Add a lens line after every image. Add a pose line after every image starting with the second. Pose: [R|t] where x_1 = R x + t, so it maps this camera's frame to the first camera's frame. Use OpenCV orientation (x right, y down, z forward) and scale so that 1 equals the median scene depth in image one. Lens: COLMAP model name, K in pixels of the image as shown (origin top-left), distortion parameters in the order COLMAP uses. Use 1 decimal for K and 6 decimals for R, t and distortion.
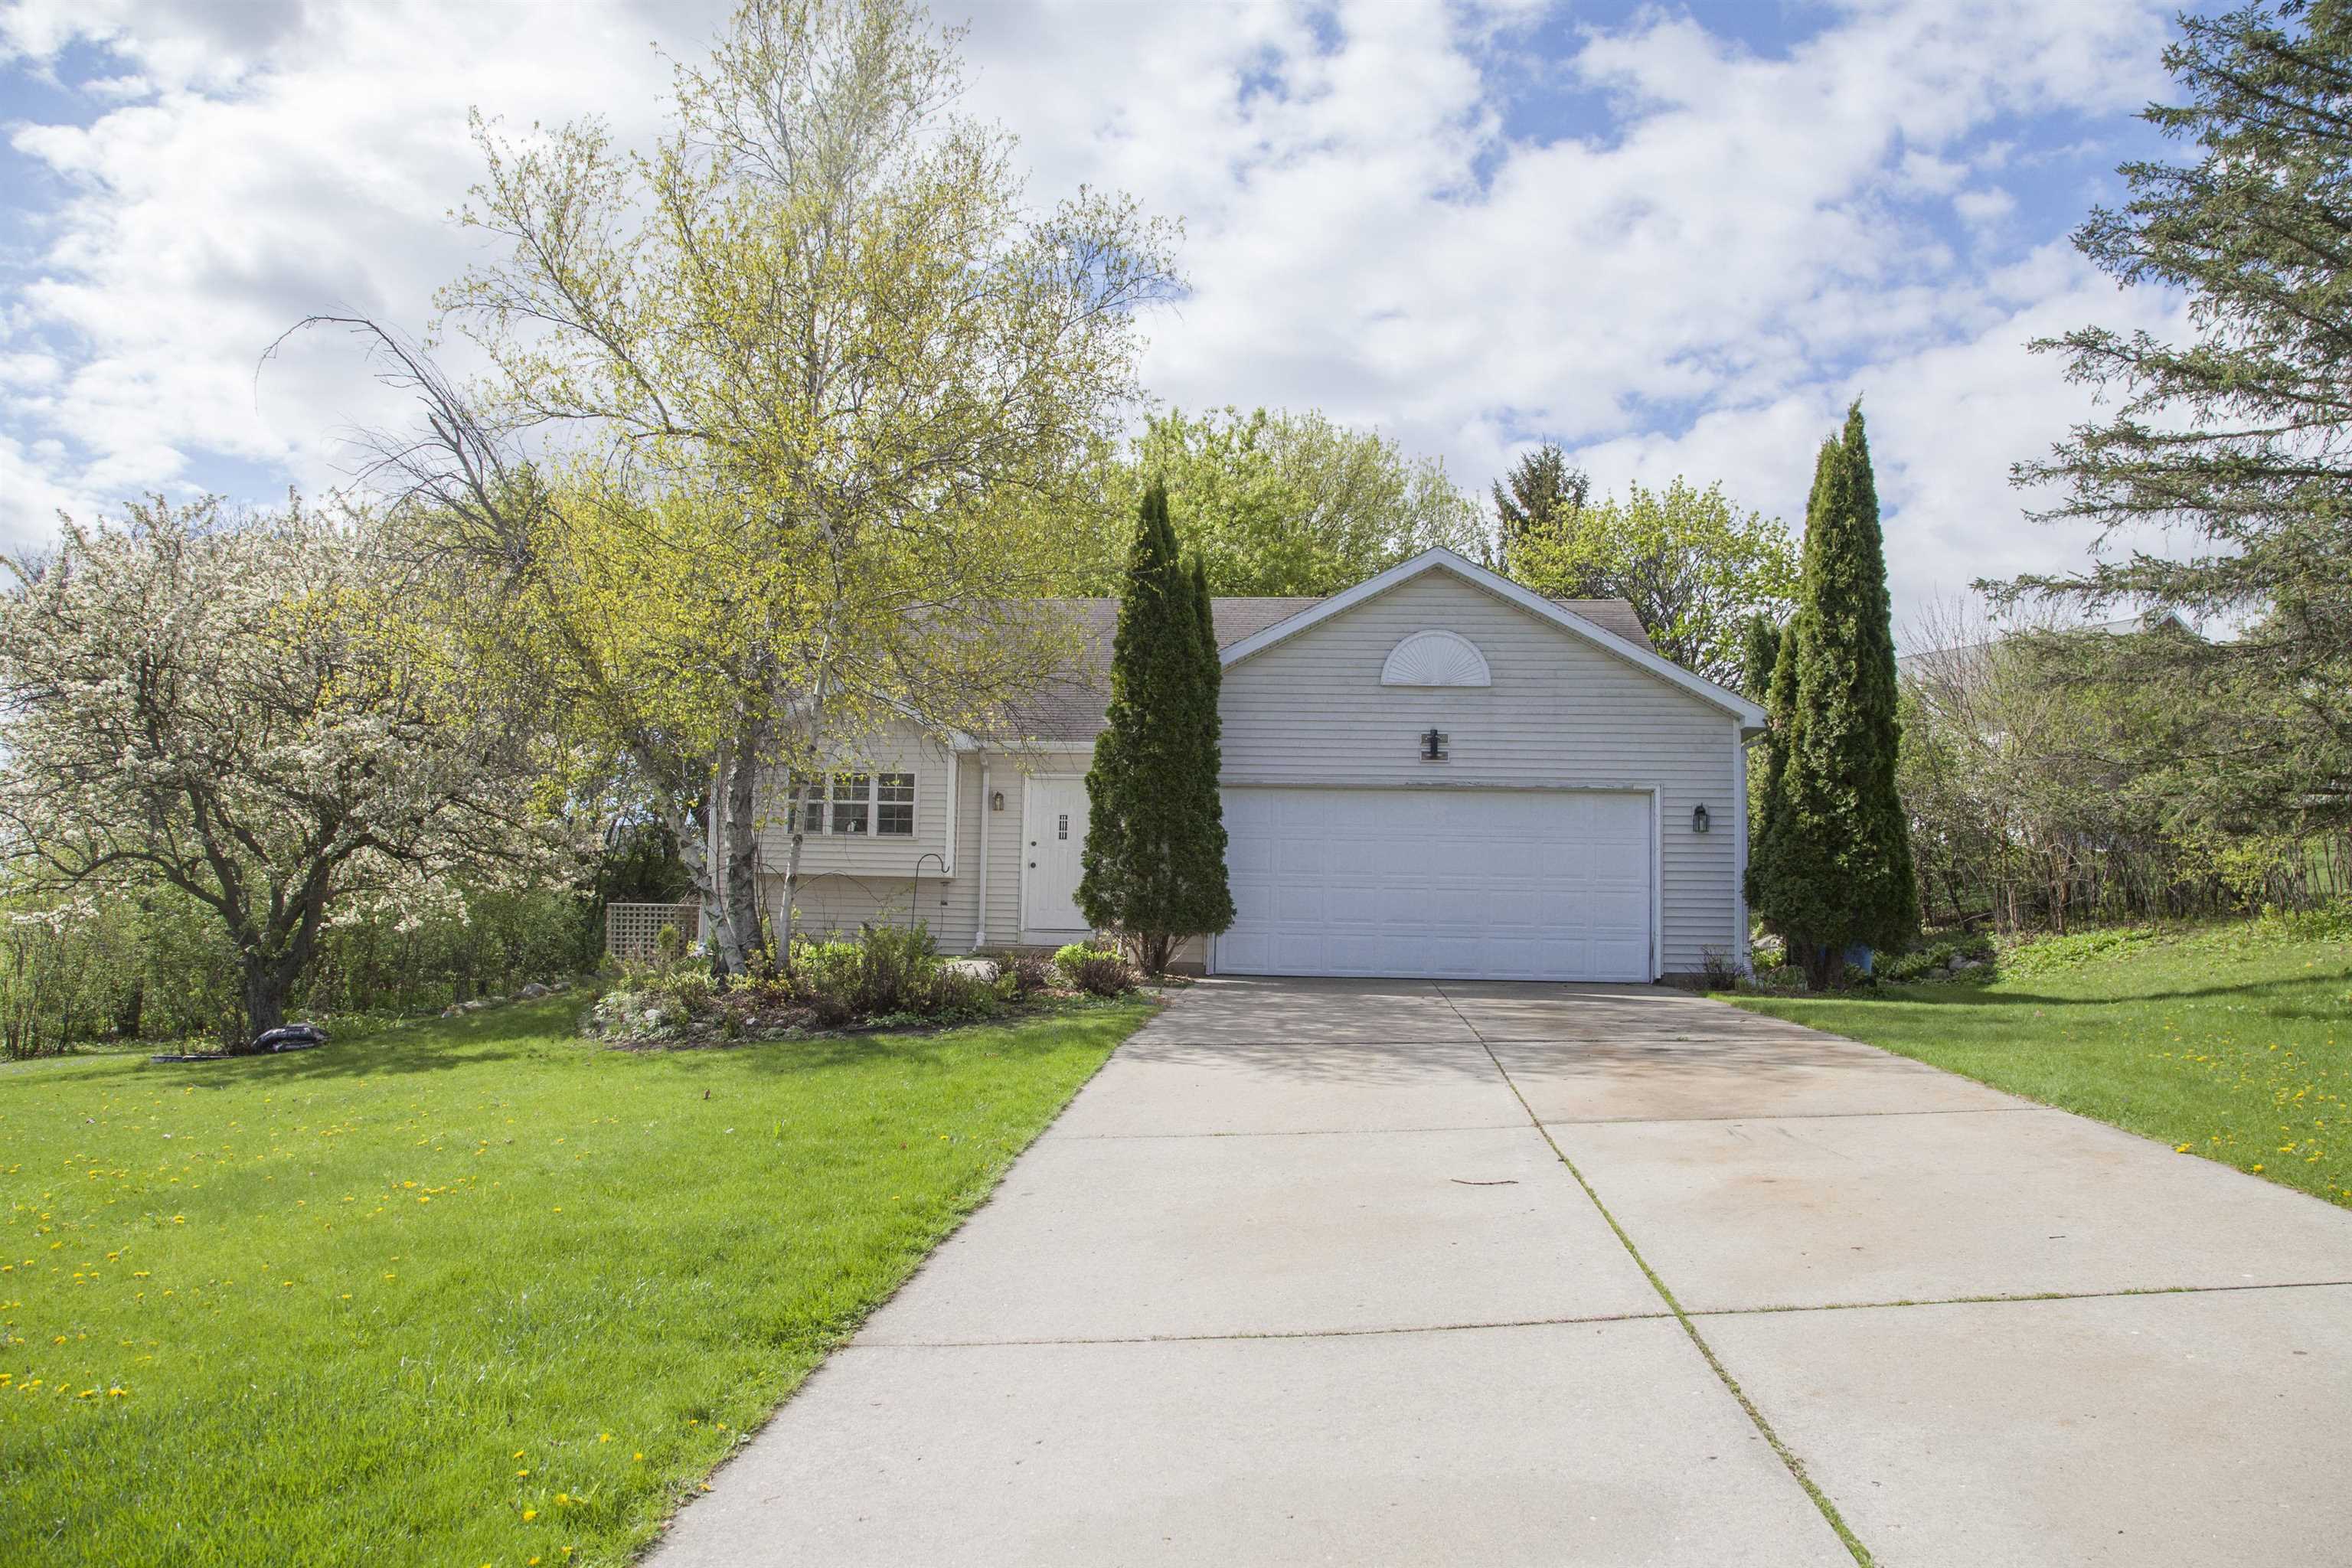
lens RADIAL K [[1638.8, 0, 1176.0], [0, 1638.8, 784.0], [0, 0, 1]] dist [-0.125219, 0.062183]
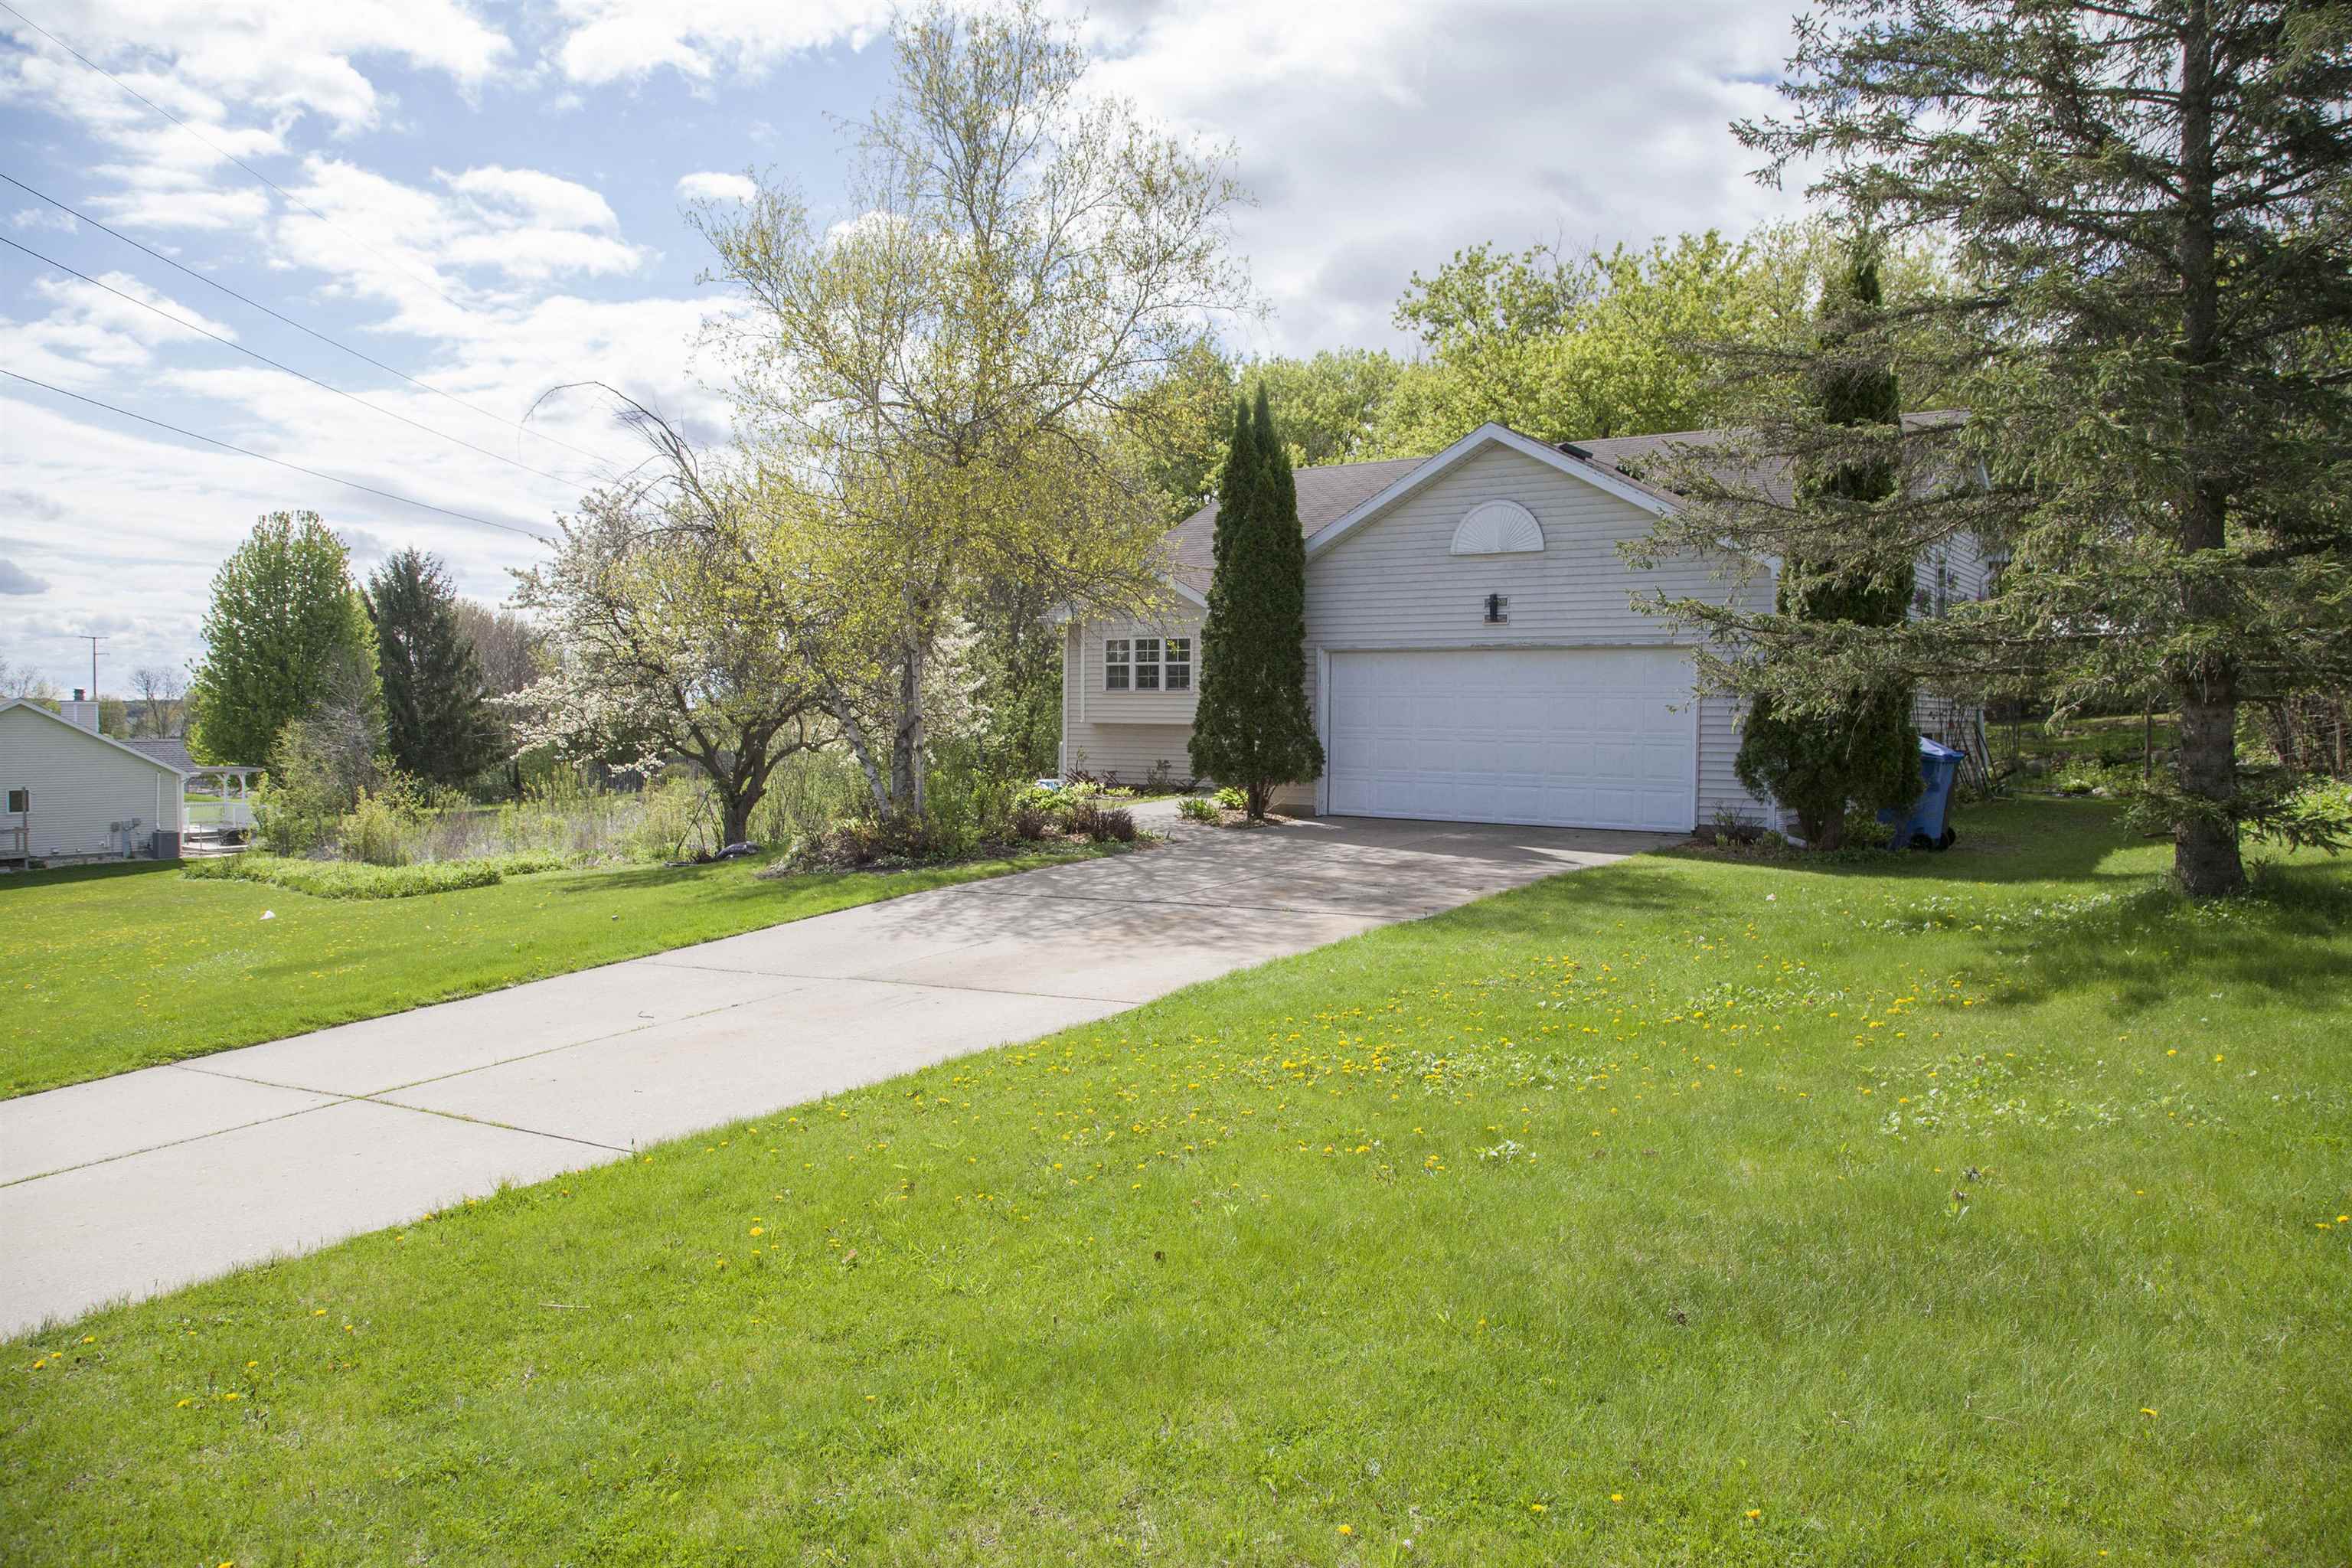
lens RADIAL K [[1638.8, 0, 1176.0], [0, 1638.8, 784.0], [0, 0, 1]] dist [-0.125219, 0.062183]
pose [[0.856163, 0.008562, -0.516635, 0.533747], [0.057590, 0.992052, 0.111878, -0.041255], [0.513487, -0.125538, 0.848865, -0.033769]]
